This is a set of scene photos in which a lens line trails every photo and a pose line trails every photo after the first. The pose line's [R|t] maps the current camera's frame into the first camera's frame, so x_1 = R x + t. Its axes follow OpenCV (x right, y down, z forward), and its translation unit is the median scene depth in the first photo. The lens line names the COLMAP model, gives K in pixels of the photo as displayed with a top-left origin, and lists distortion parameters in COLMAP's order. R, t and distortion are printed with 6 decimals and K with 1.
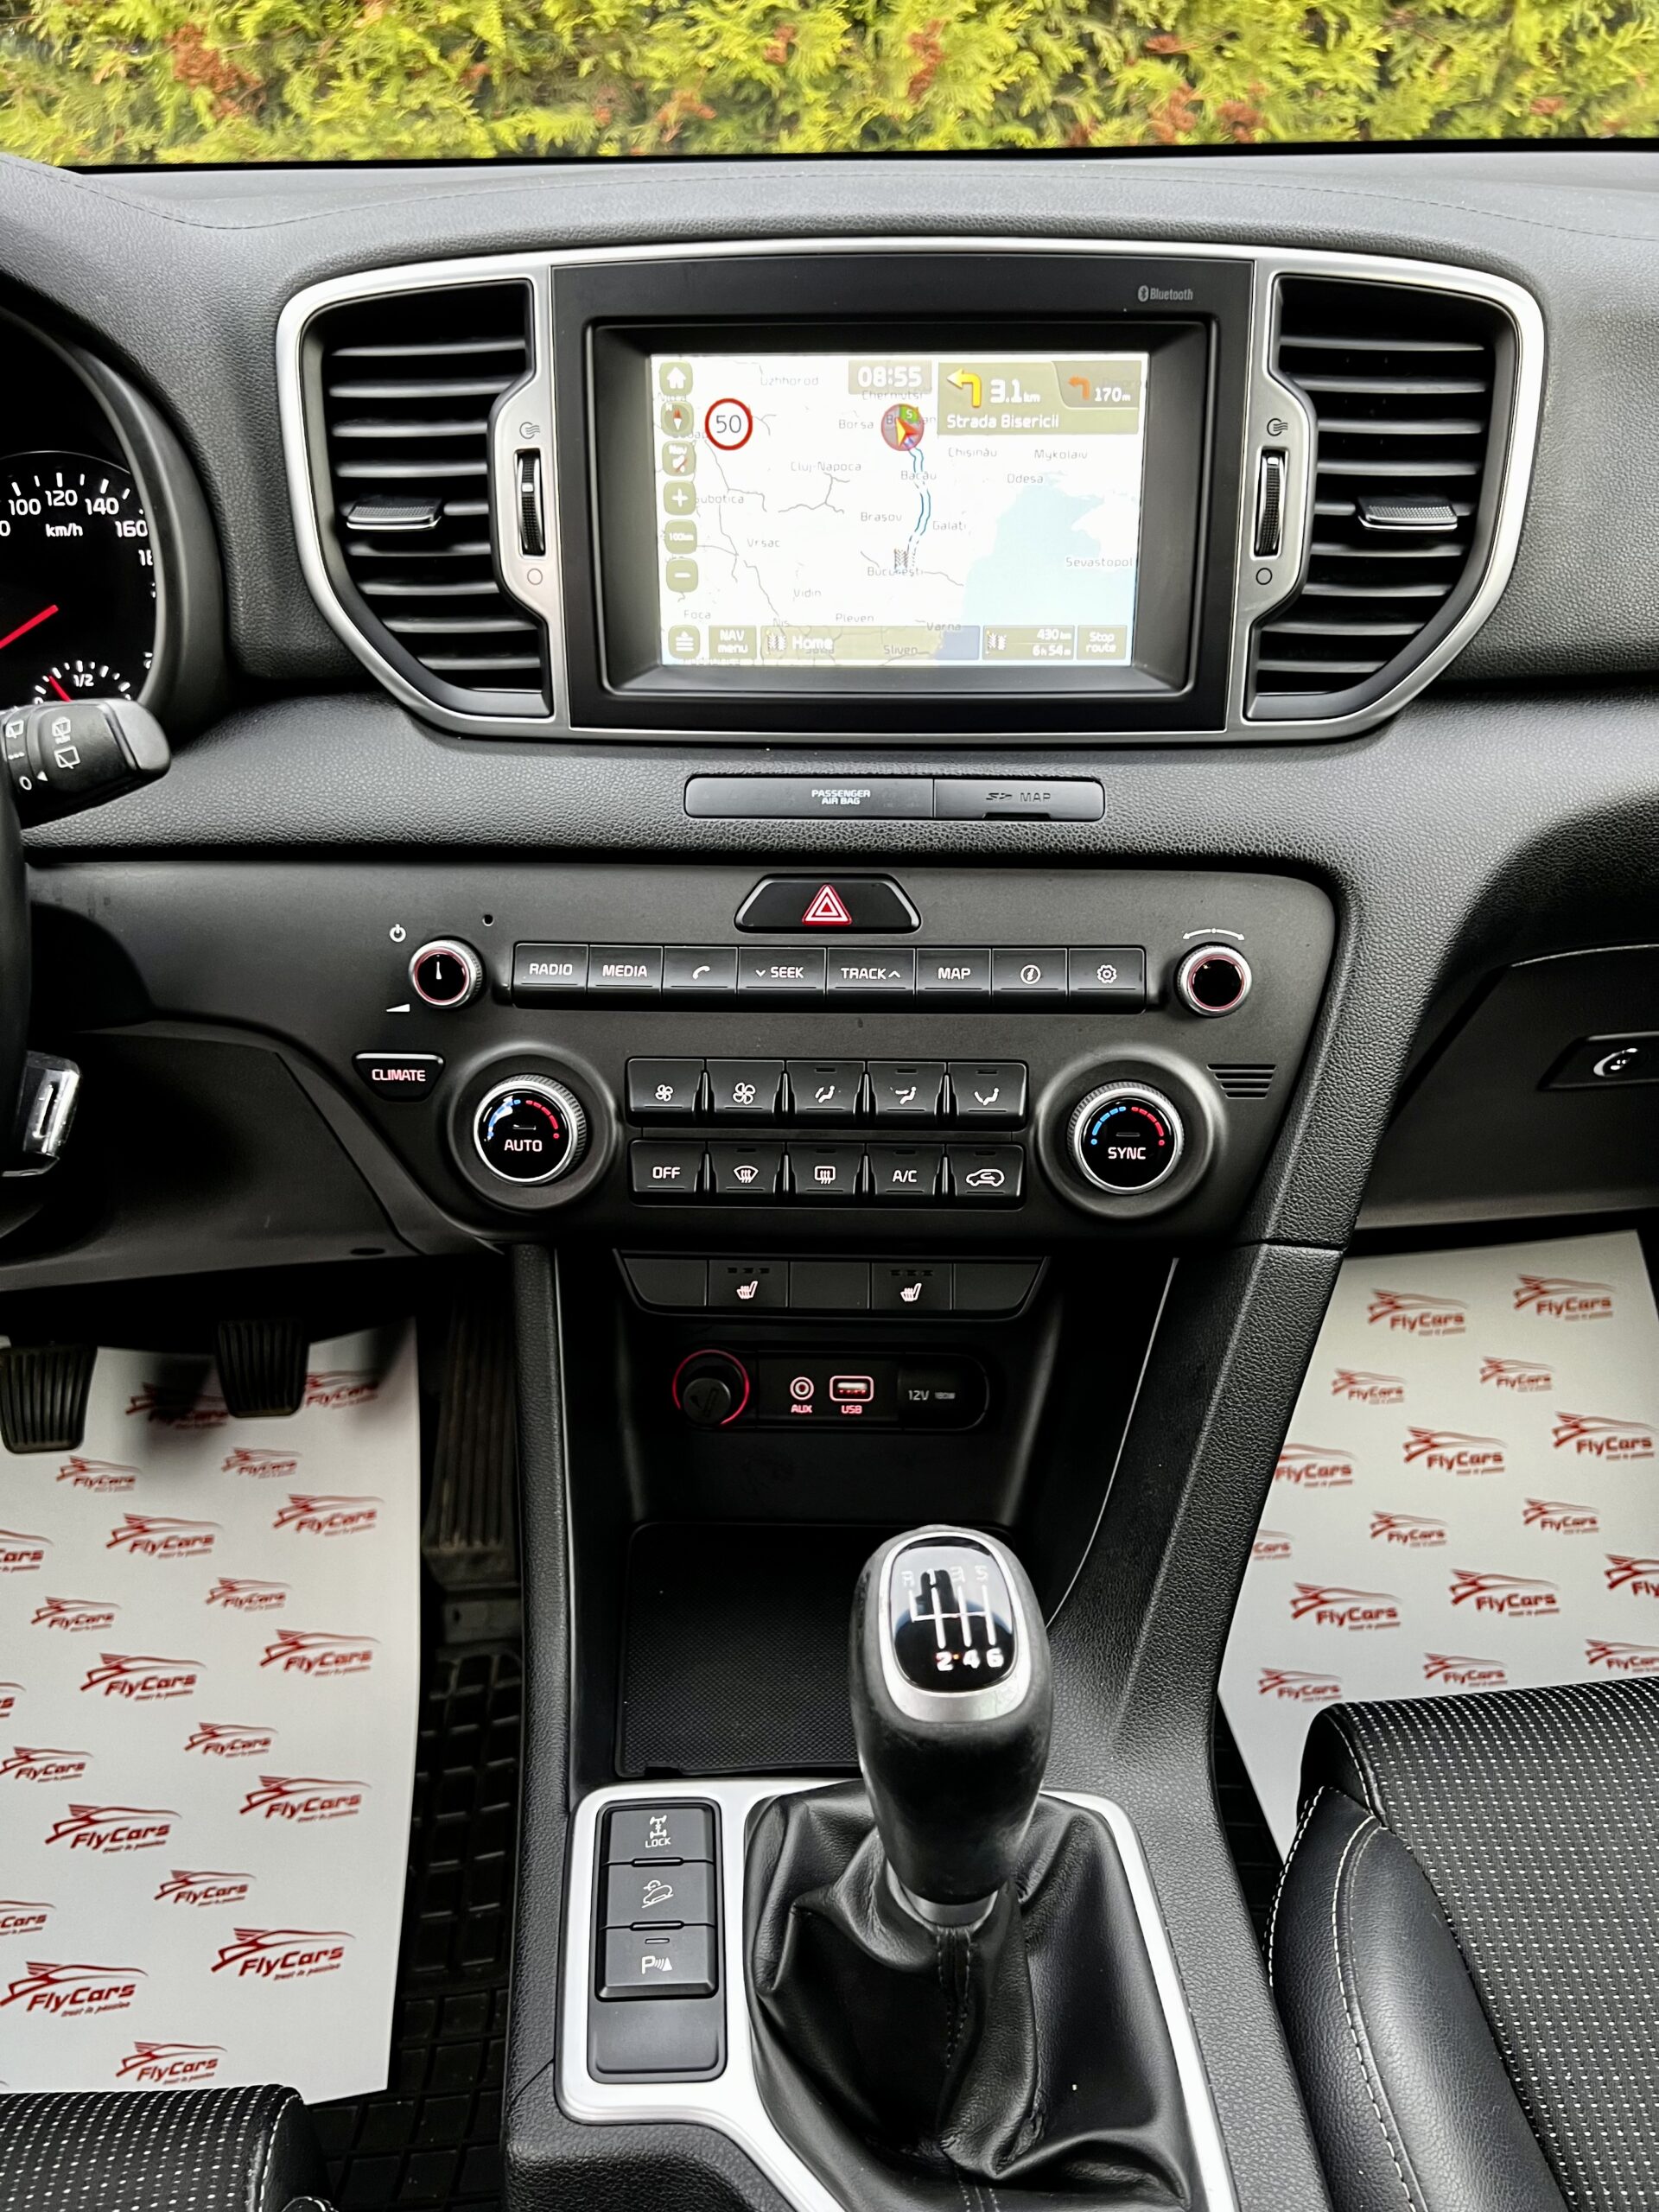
lens RADIAL K [[1659.5, 0, 839.1], [0, 1659.5, 1125.9], [0, 0, 1]] dist [0.055469, -0.060847]
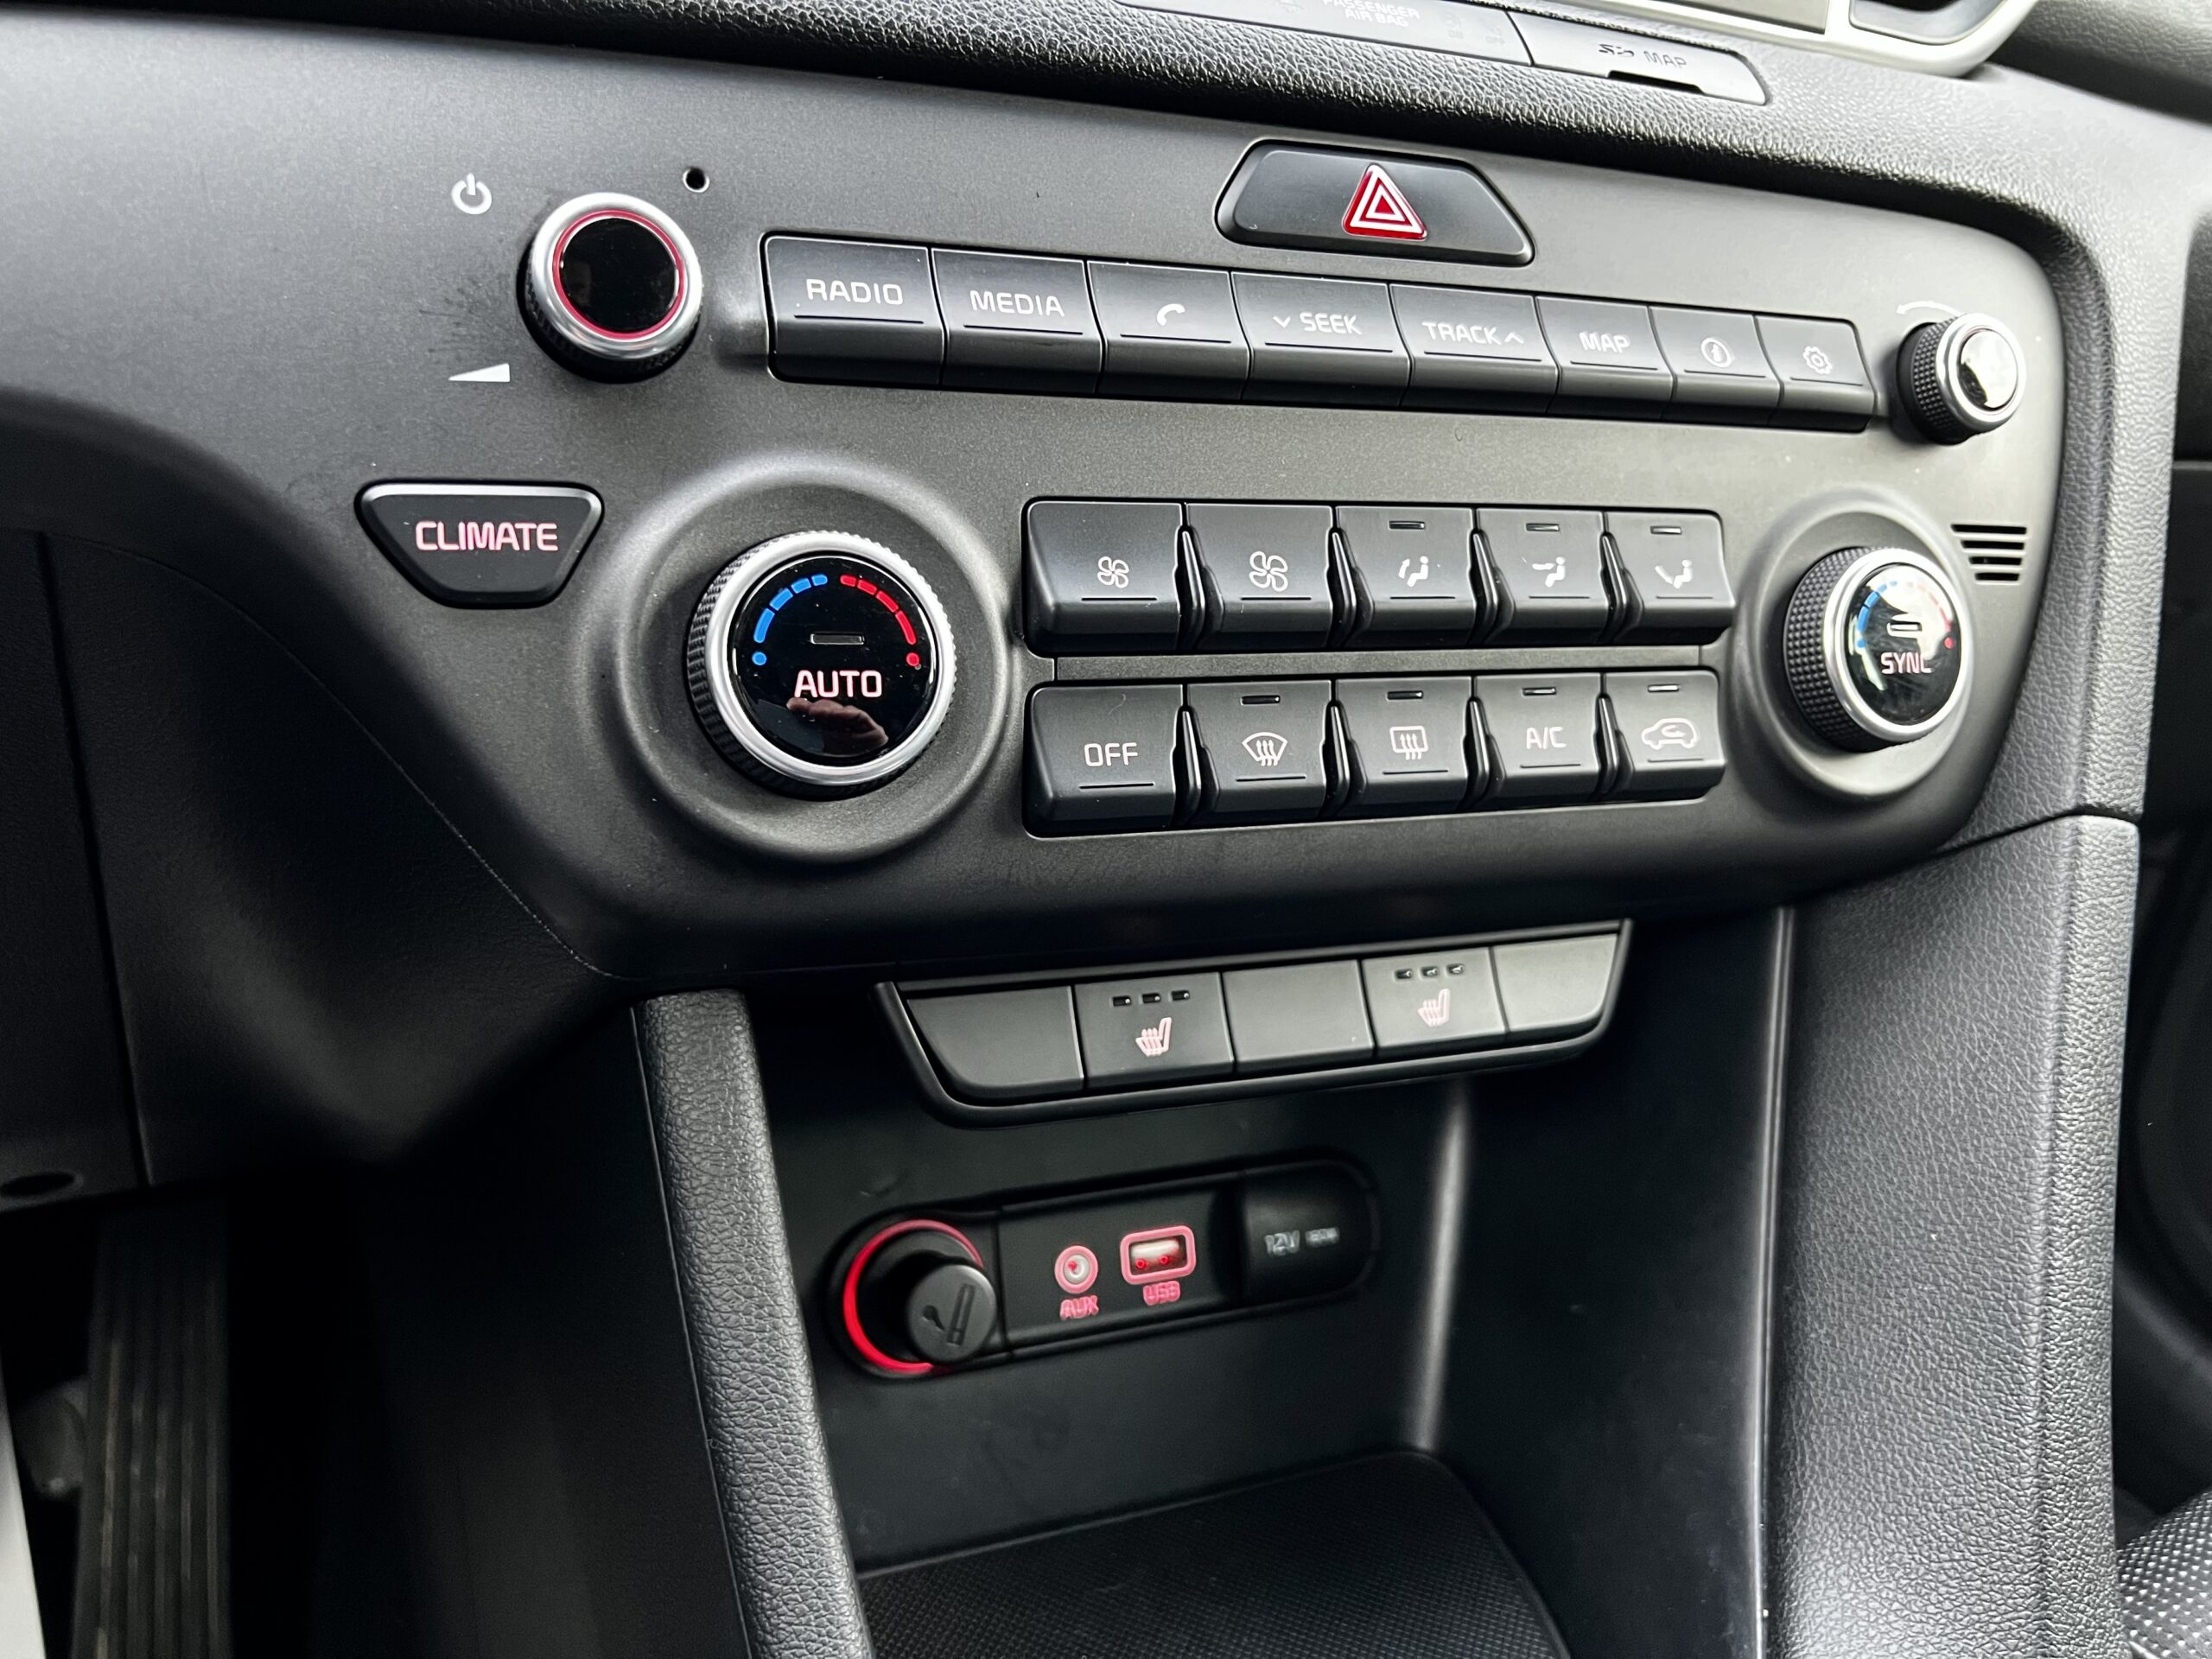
lens RADIAL K [[1659.5, 0, 1069.8], [0, 1659.5, 779.7], [0, 0, 1]] dist [0.055469, -0.060847]
pose [[0.908513, -0.042524, 0.415687, -0.308249], [0.115884, 0.981428, -0.152875, 0.105017], [-0.401466, 0.187061, 0.896567, 0.598509]]
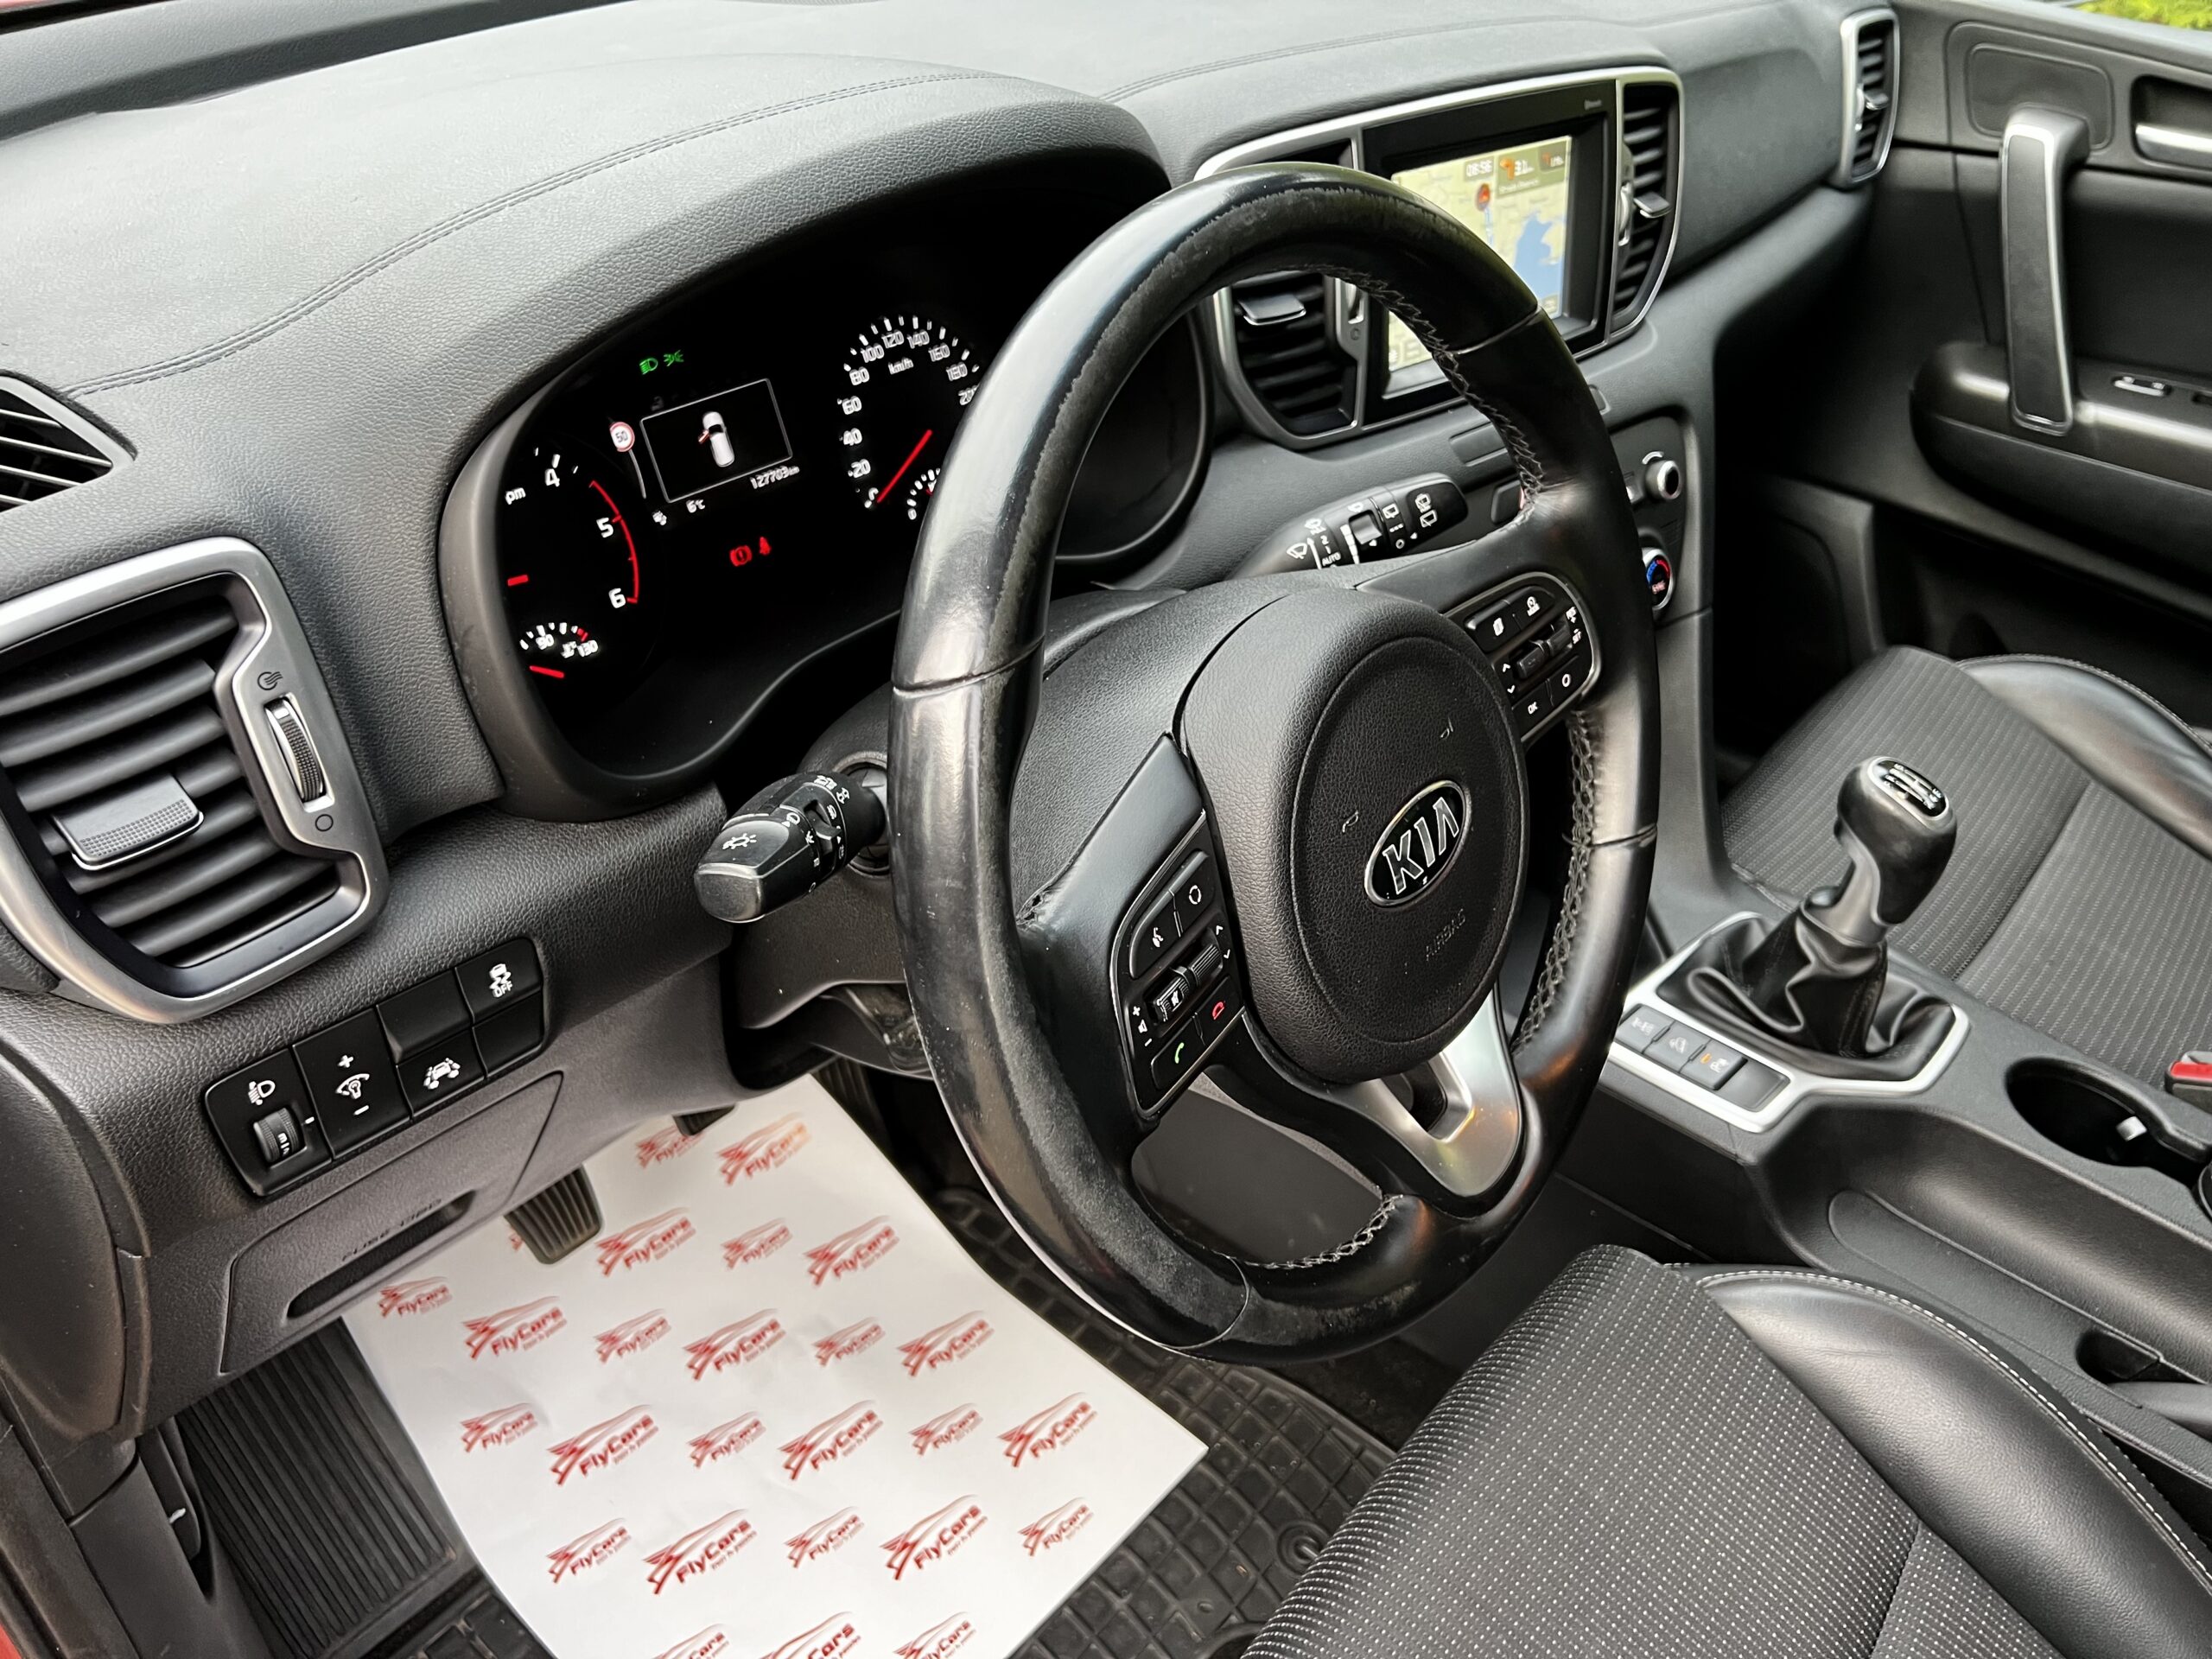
lens RADIAL K [[1659.5, 0, 1118.4], [0, 1659.5, 830.1], [0, 0, 1]] dist [0.055469, -0.060847]
pose [[0.693580, -0.378164, 0.613138, -1.414748], [0.303998, 0.925281, 0.226803, -0.318785], [-0.653094, 0.029087, 0.756718, 0.015136]]
